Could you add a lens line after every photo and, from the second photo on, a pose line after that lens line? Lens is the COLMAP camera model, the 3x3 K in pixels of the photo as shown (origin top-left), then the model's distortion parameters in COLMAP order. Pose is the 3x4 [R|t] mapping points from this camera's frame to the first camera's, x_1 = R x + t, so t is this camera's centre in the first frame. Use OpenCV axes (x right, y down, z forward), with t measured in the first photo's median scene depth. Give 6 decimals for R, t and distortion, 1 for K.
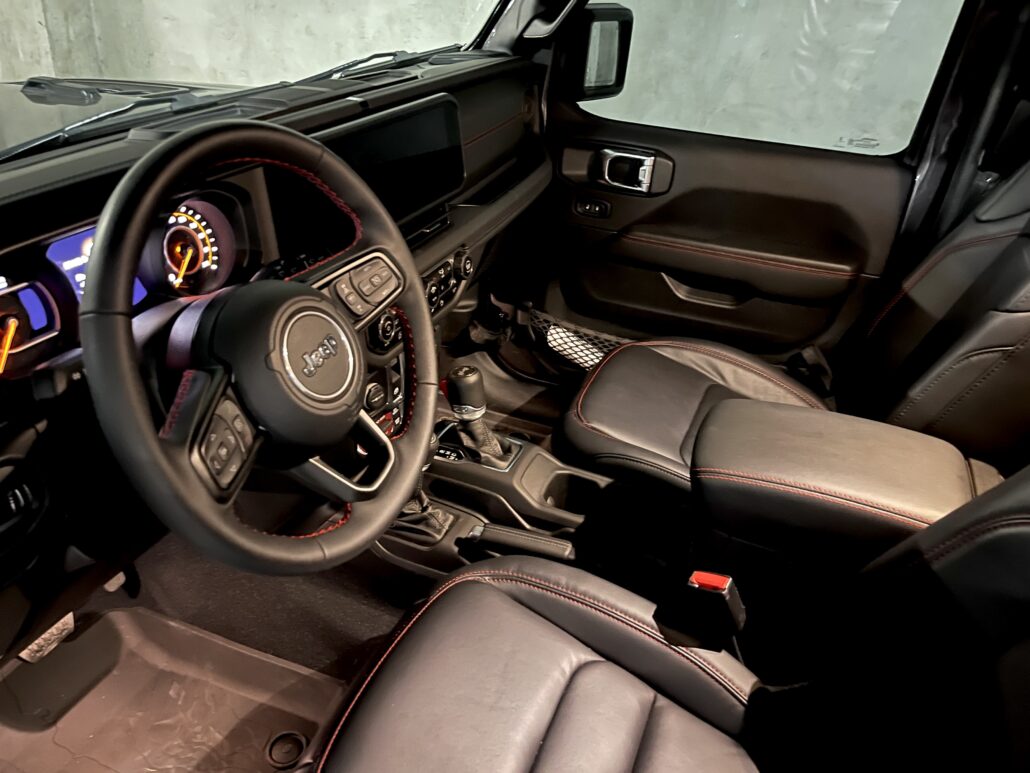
lens RADIAL K [[742.7, 0, 558.6], [0, 742.7, 386.7], [0, 0, 1]] dist [0.002243, -0.000908]
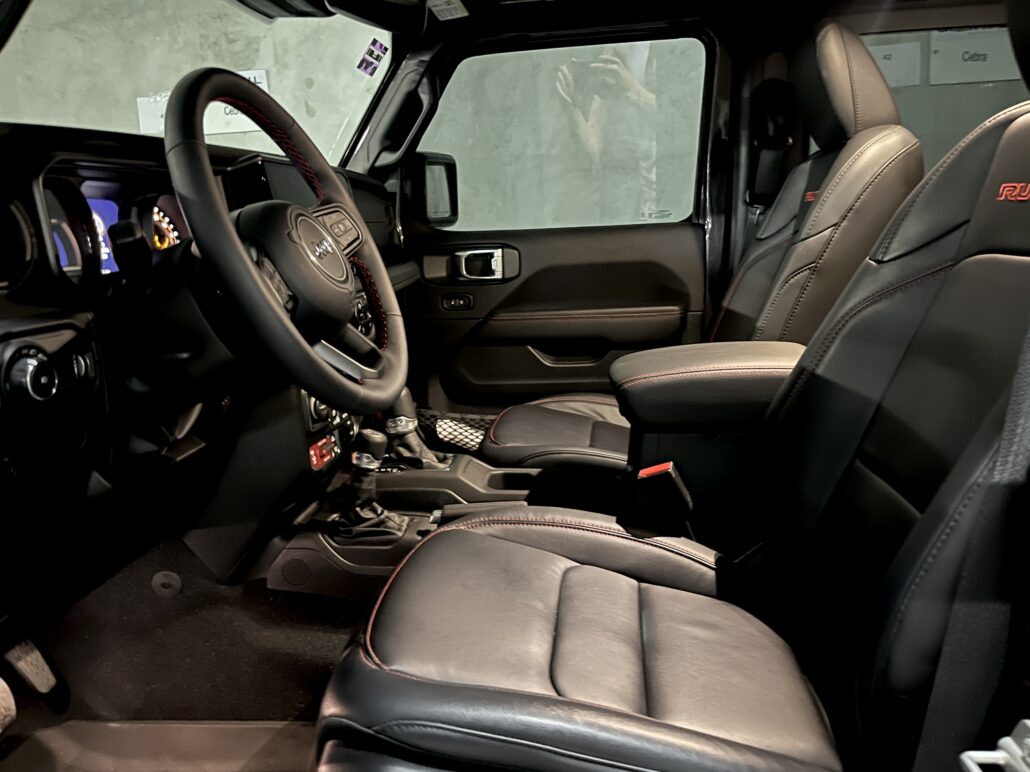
lens RADIAL K [[742.7, 0, 558.6], [0, 742.7, 386.2], [0, 0, 1]] dist [0.002243, -0.000908]
pose [[0.952841, -0.179510, 0.244682, -0.122210], [0.243415, 0.933590, -0.262981, 0.246805], [-0.181225, 0.310138, 0.933259, -0.060842]]
